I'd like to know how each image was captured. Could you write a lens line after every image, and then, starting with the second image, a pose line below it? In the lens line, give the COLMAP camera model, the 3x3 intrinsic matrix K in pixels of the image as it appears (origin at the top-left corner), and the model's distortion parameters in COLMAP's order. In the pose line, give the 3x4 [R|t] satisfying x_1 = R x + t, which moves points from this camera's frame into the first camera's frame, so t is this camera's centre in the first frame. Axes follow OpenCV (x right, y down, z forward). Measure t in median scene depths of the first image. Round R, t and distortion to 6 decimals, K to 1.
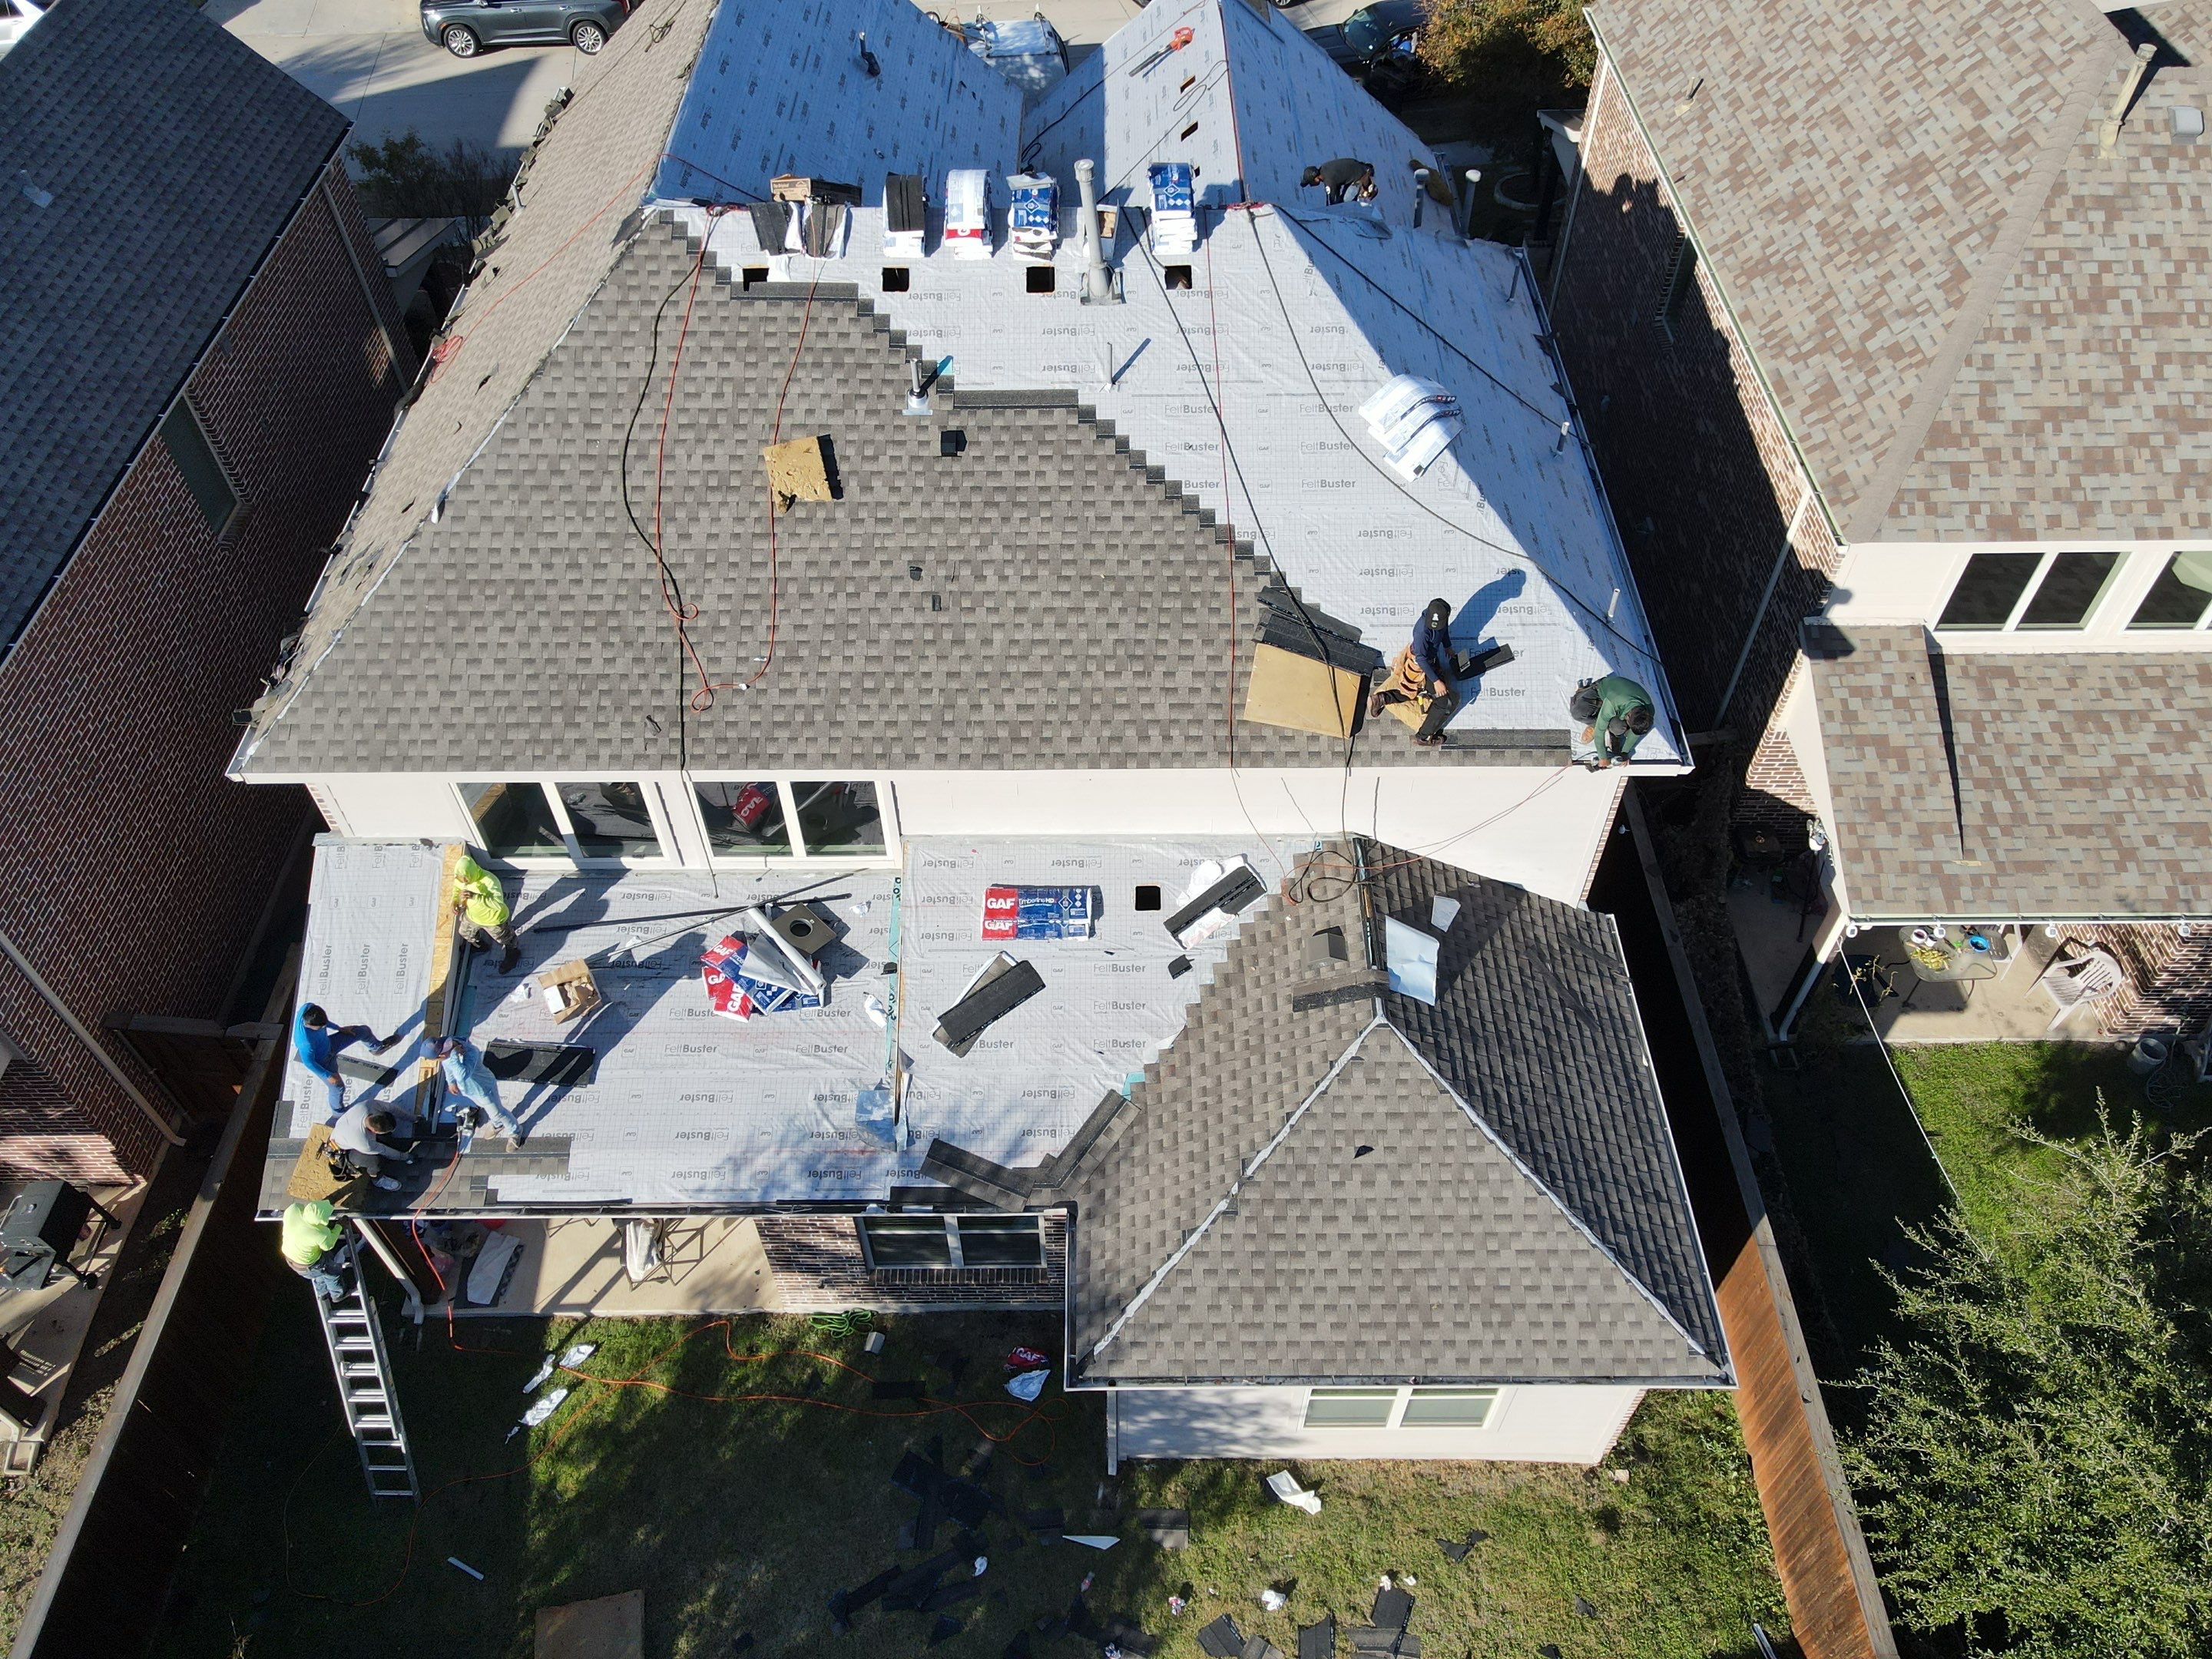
lens RADIAL K [[1662.0, 0, 1106.0], [0, 1662.0, 829.5], [0, 0, 1]] dist [0.053932, -0.076238]
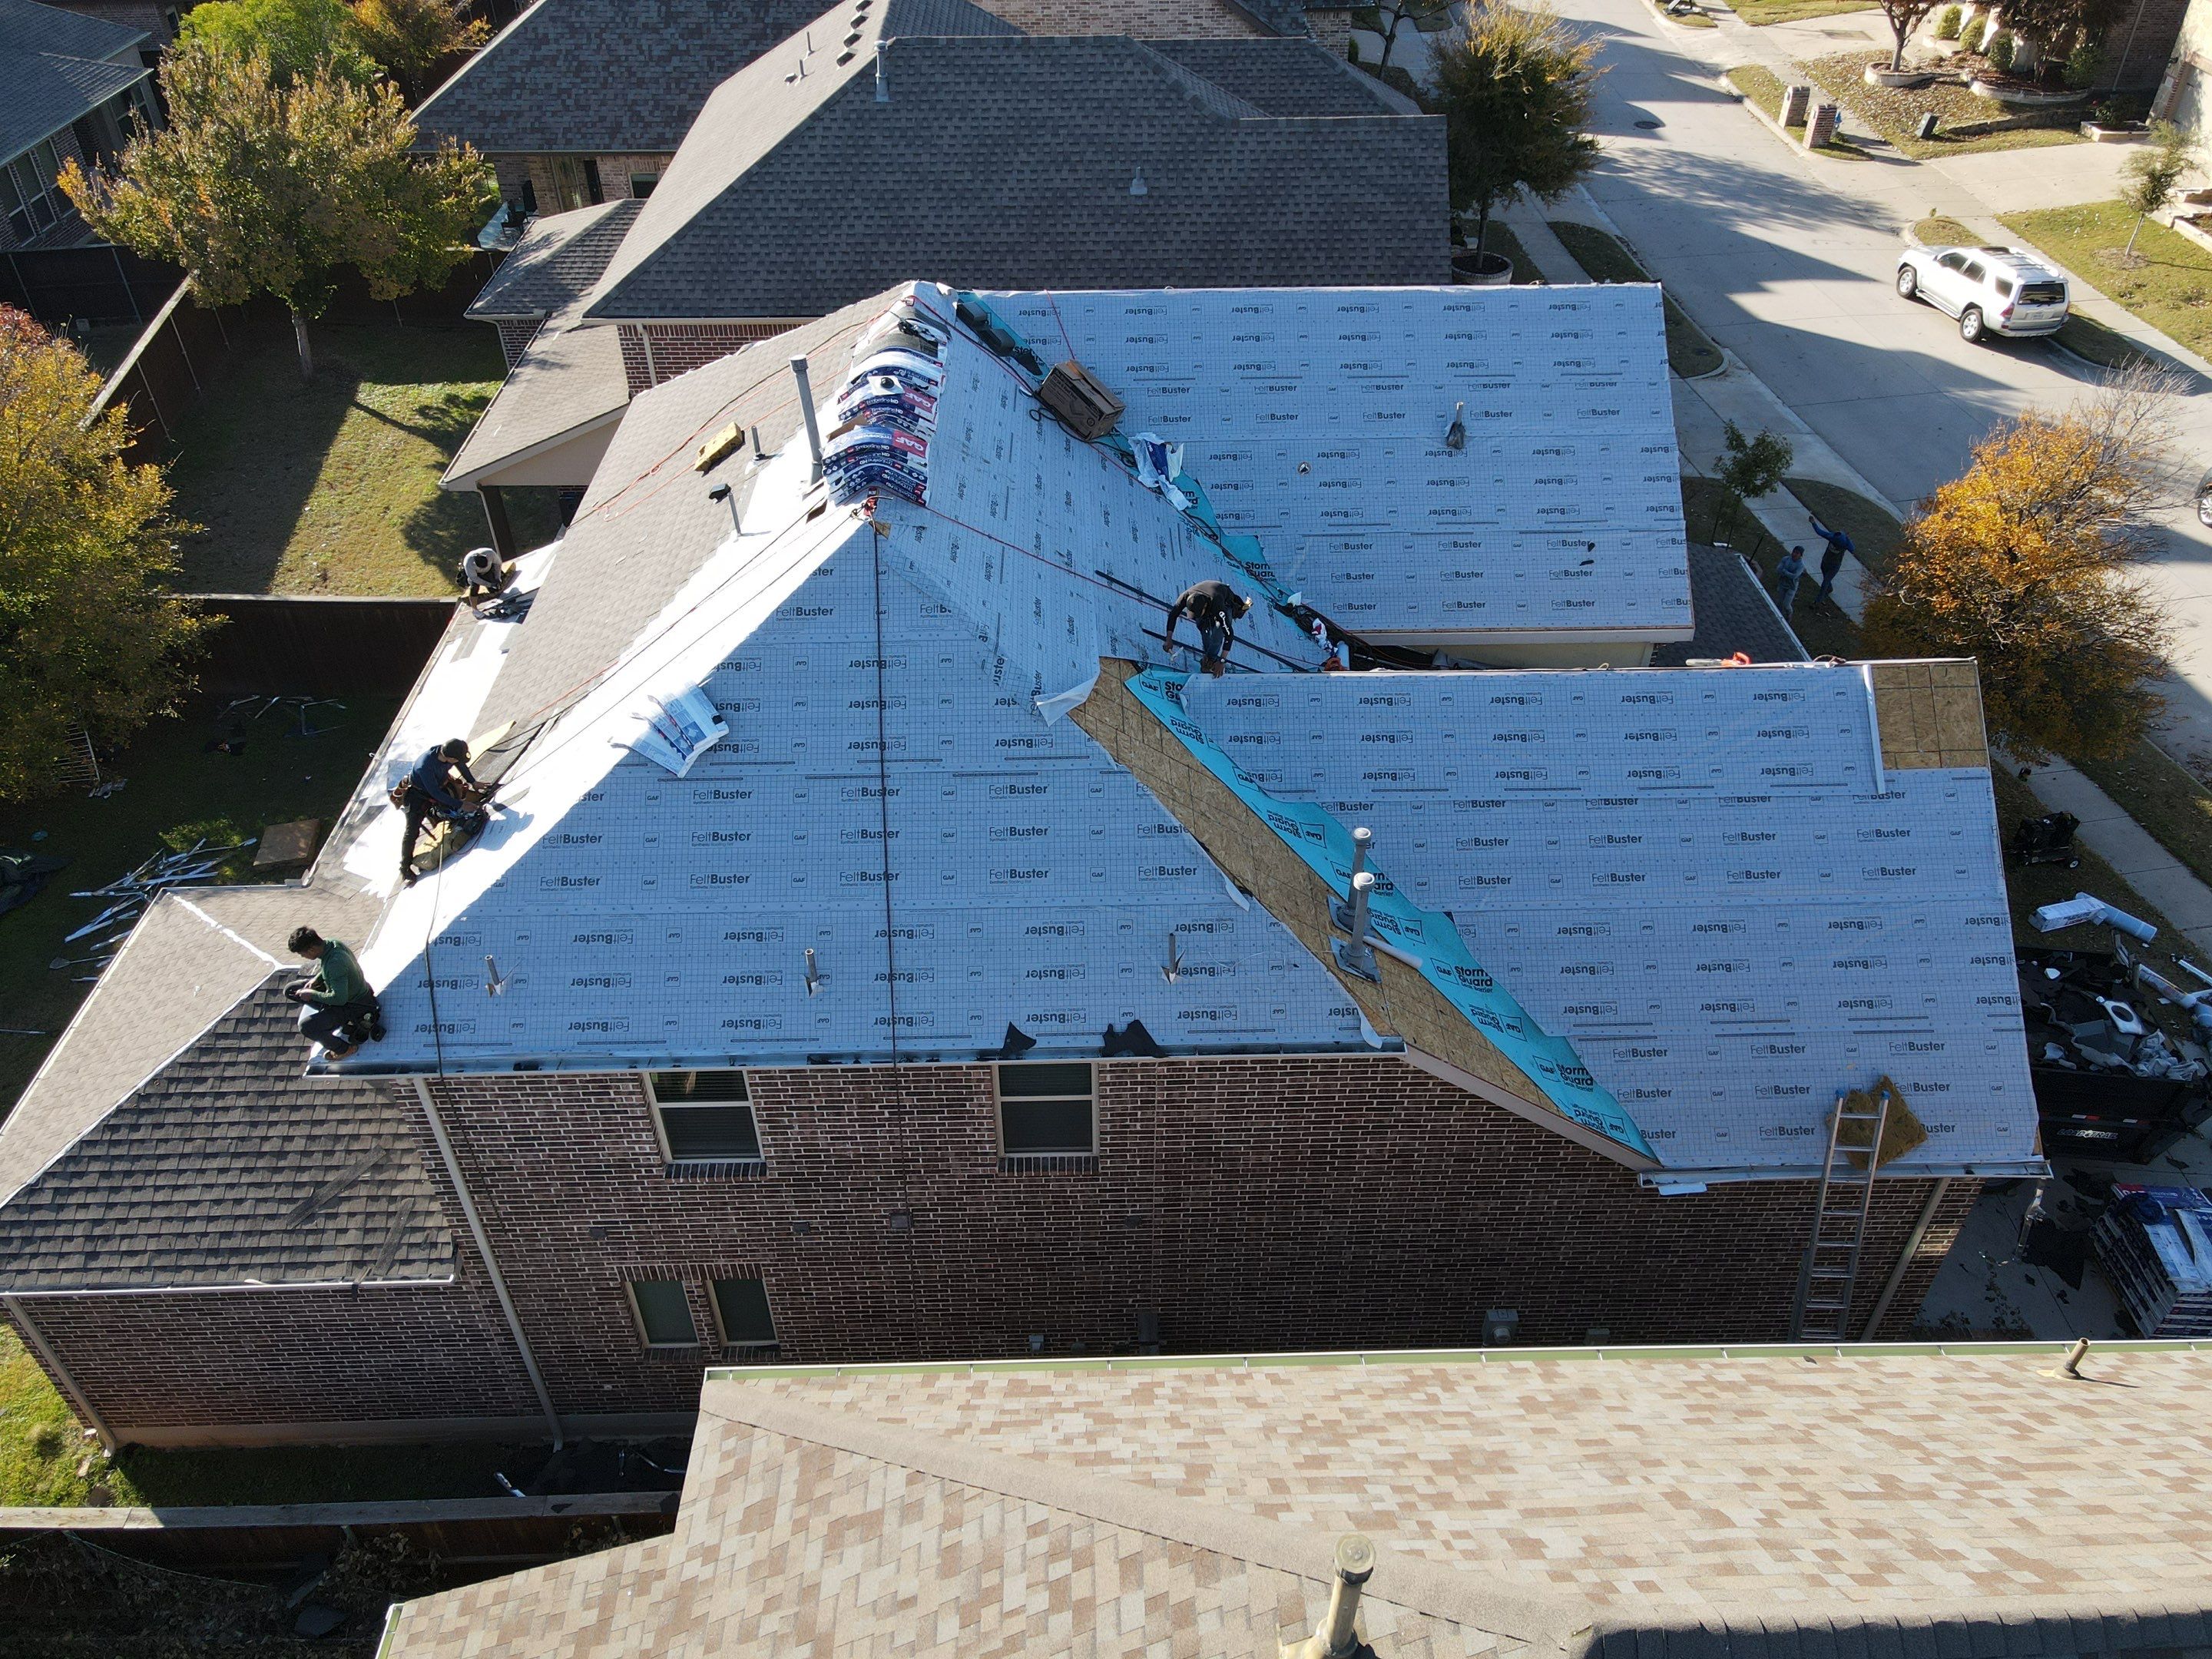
lens RADIAL K [[1617.8, 0, 1121.9], [0, 1617.8, 827.2], [0, 0, 1]] dist [-0.005412, 0.006984]
pose [[0.019445, 0.625072, -0.780325, 0.781499], [-0.754428, 0.521334, 0.398809, -0.640985], [0.656094, 0.580945, 0.481709, 0.655098]]
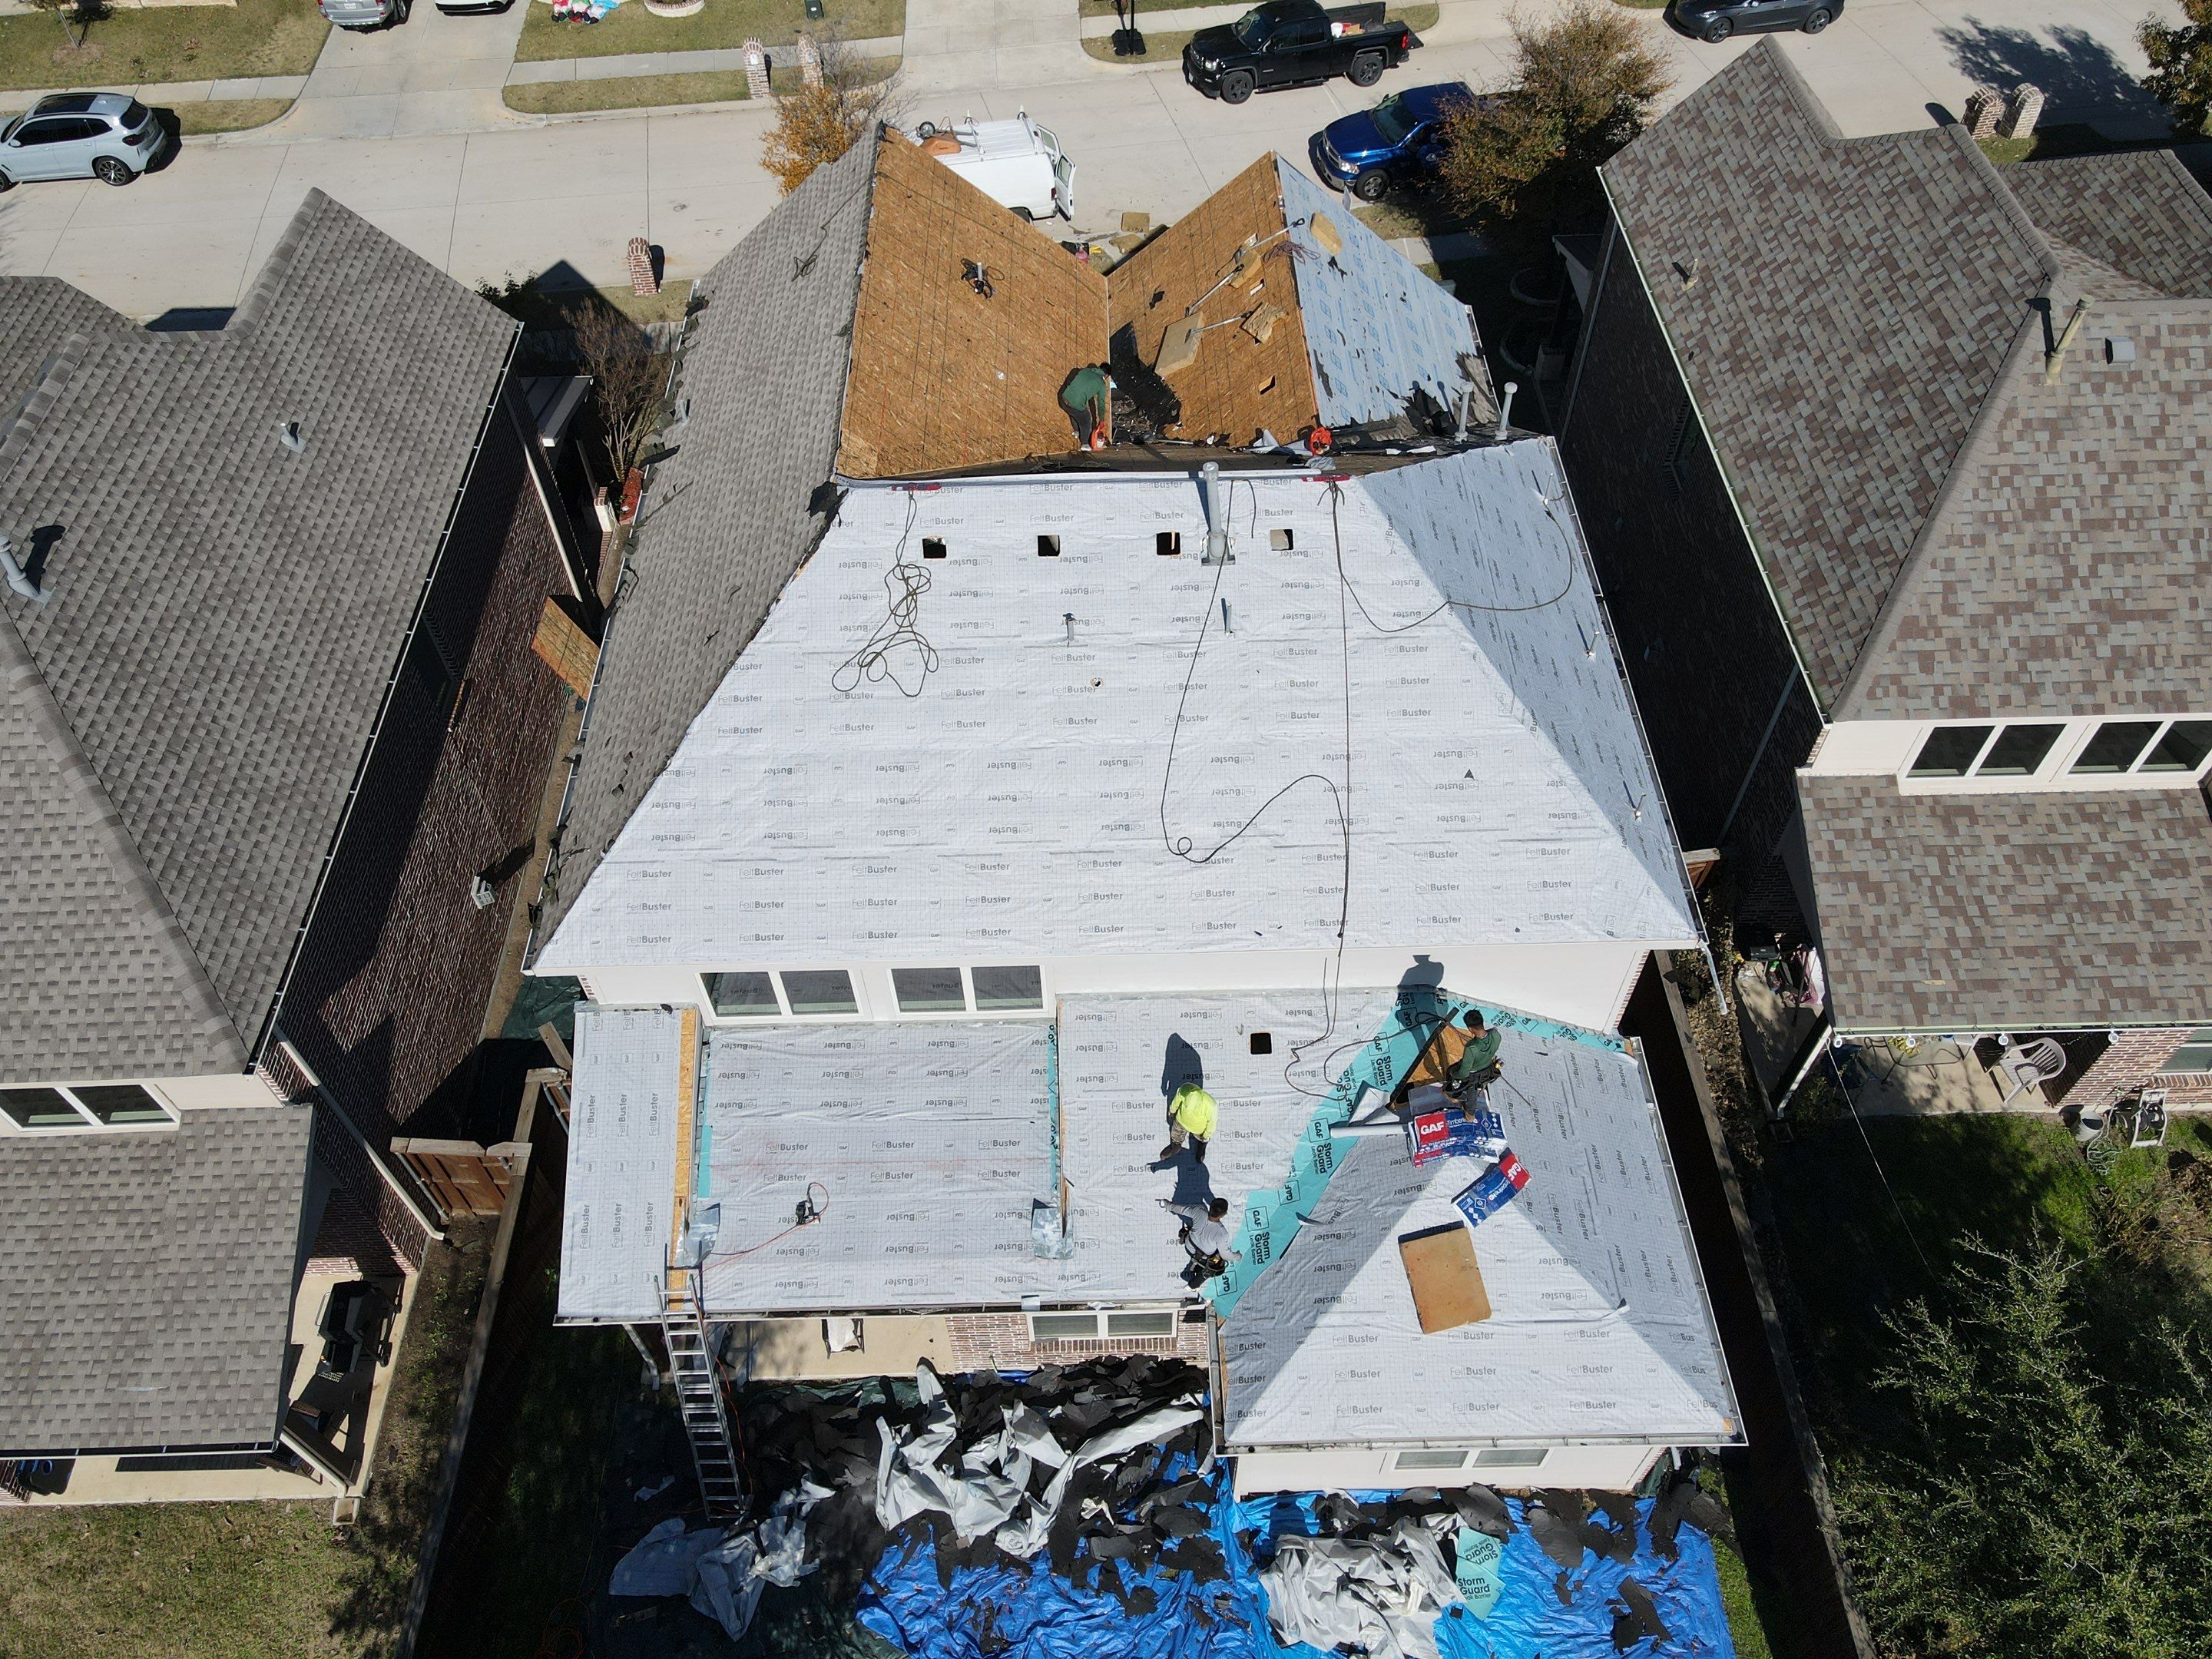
lens RADIAL K [[1671.2, 0, 1106.0], [0, 1671.2, 829.5], [0, 0, 1]] dist [0.007825, -0.012916]
pose [[0.999828, -0.018502, 0.001619, -0.076884], [0.018436, 0.999256, 0.033886, -0.139647], [-0.002245, -0.033850, 0.999424, -0.188059]]
